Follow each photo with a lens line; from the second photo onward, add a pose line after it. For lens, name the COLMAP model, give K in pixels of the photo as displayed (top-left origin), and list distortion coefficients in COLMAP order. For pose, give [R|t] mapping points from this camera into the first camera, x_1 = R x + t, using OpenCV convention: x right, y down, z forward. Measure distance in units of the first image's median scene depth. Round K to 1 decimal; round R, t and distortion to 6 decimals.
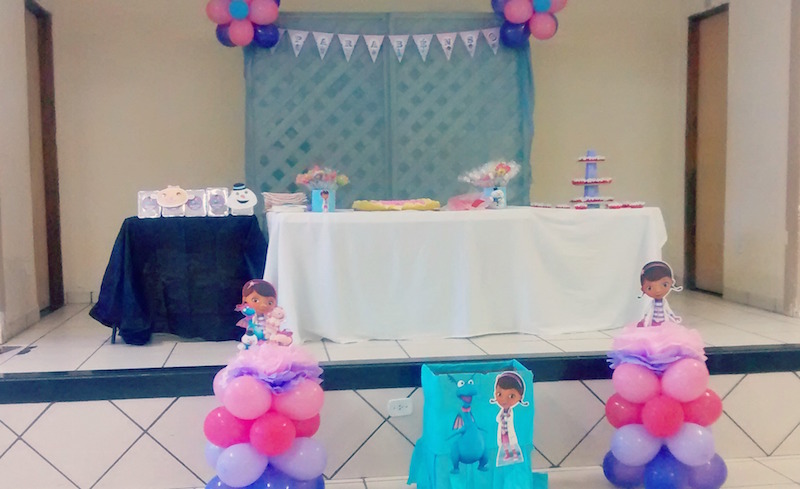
lens RADIAL K [[884.4, 0, 400.7], [0, 884.4, 244.8], [0, 0, 1]] dist [0.066959, 0.000000]
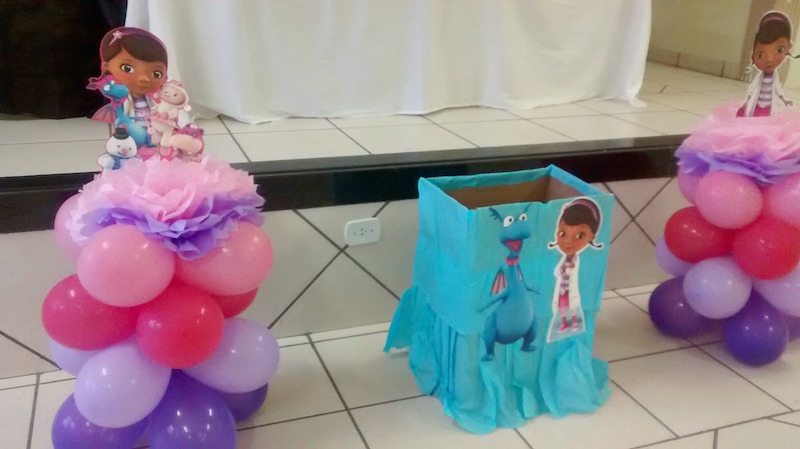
lens RADIAL K [[774.2, 0, 398.3], [0, 774.2, 224.0], [0, 0, 1]] dist [0.010980, 0.000000]
pose [[0.980154, -0.023979, 0.196781, -0.101403], [-0.032741, 0.959443, 0.279996, 0.018297], [-0.195515, -0.280882, 0.939616, 0.527565]]
